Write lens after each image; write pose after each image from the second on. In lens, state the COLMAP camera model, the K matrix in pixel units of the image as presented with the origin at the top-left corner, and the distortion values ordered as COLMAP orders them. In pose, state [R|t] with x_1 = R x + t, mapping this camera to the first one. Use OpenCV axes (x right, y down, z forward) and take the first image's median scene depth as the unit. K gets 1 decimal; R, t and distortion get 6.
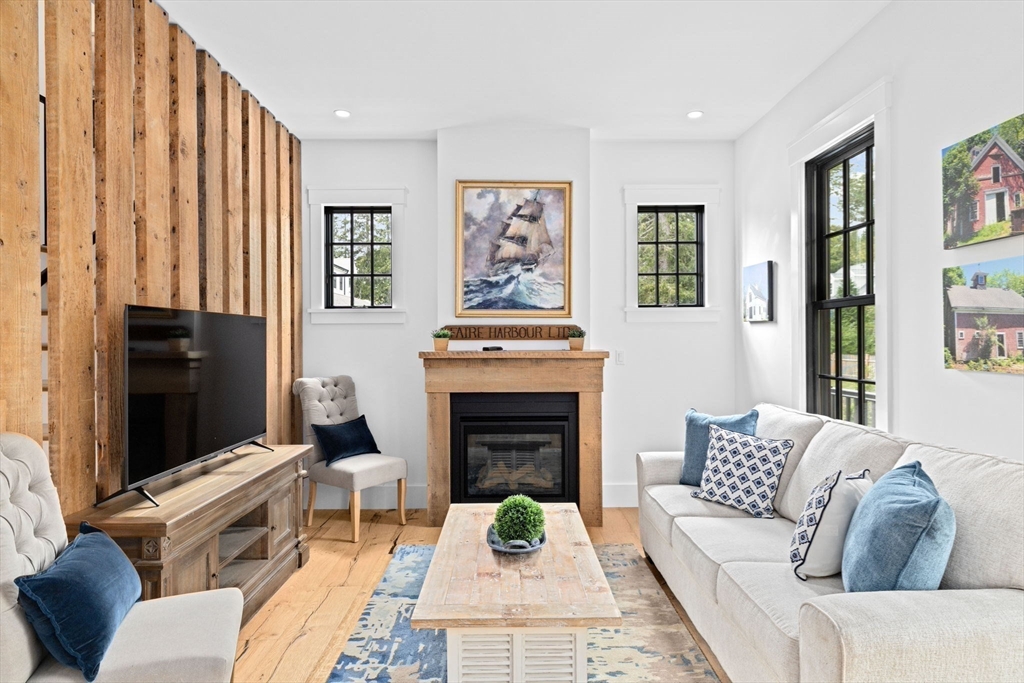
lens RADIAL K [[564.7, 0, 517.9], [0, 564.7, 339.7], [0, 0, 1]] dist [0.000311, -0.000142]
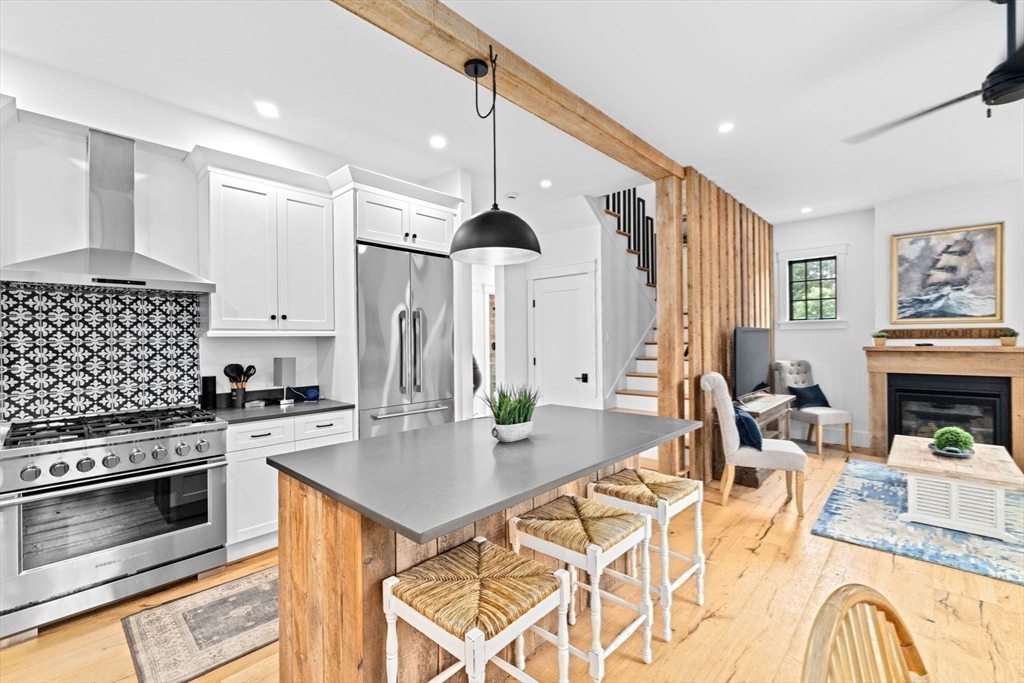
lens RADIAL K [[440.1, 0, 515.6], [0, 440.1, 339.8], [0, 0, 1]] dist [-0.000716, 0.000893]
pose [[0.721681, -0.002019, -0.692223, -0.018573], [0.006934, 0.999967, 0.004312, -0.009794], [0.692192, -0.007912, 0.721670, -0.576329]]
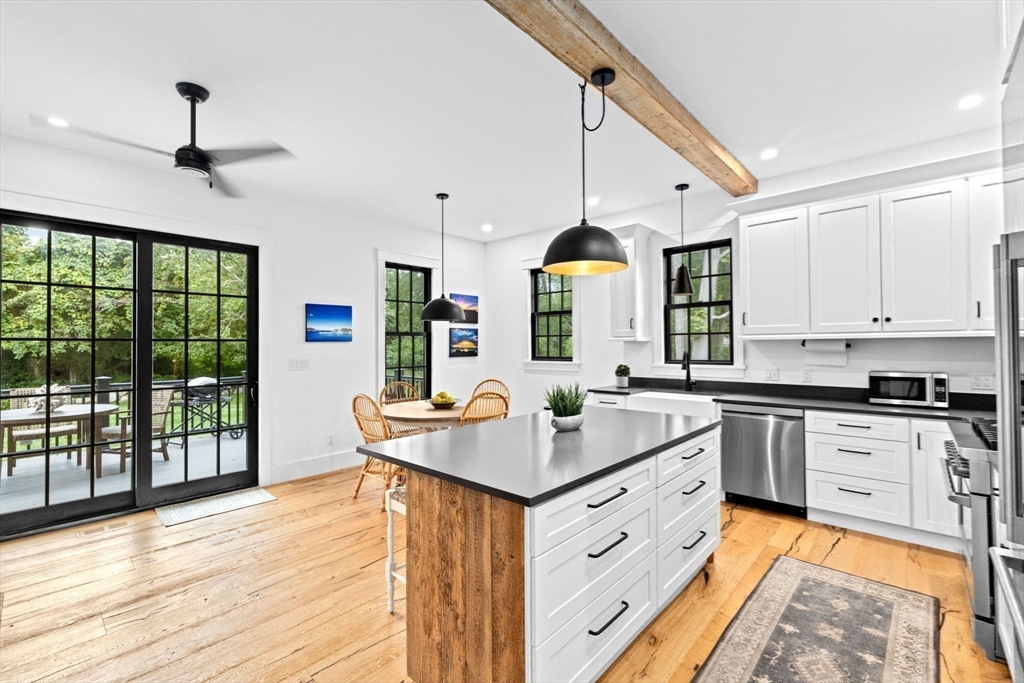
lens RADIAL K [[440.1, 0, 515.6], [0, 440.1, 339.8], [0, 0, 1]] dist [-0.000716, 0.000893]
pose [[-0.731525, 0.016935, 0.681604, -0.724533], [0.011116, 0.999855, -0.012912, -0.008761], [-0.681724, -0.001869, -0.731608, 0.268683]]
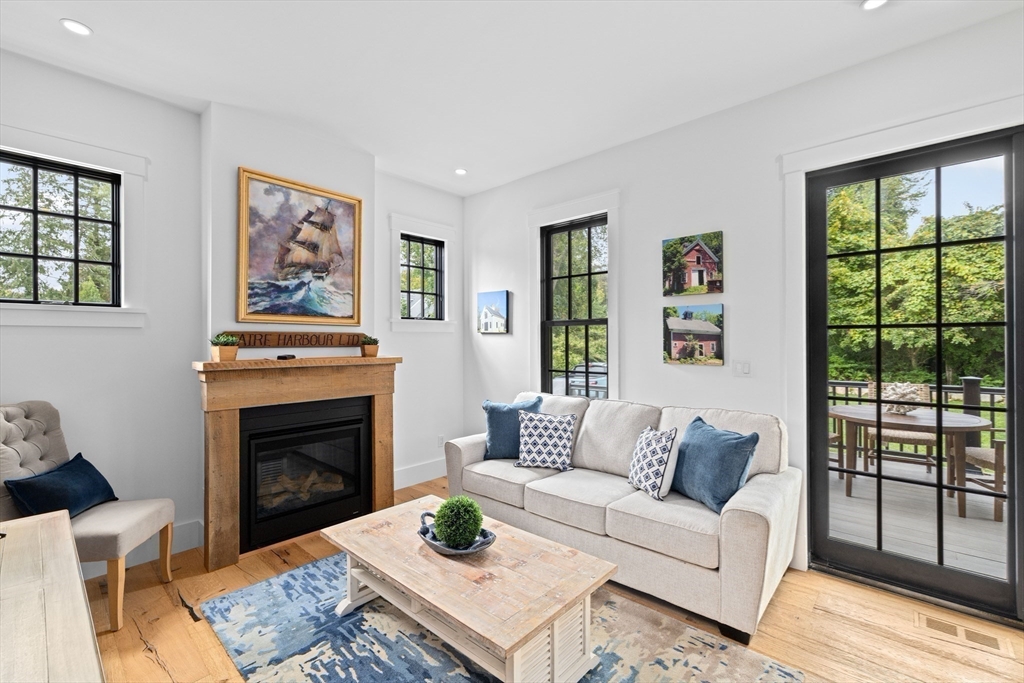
lens RADIAL K [[440.1, 0, 515.6], [0, 440.1, 339.8], [0, 0, 1]] dist [-0.000716, 0.000893]
pose [[0.682113, 0.004301, 0.731234, -0.317342], [0.001371, 0.999973, -0.007160, -0.007409], [-0.731245, 0.005886, 0.682089, 0.215070]]
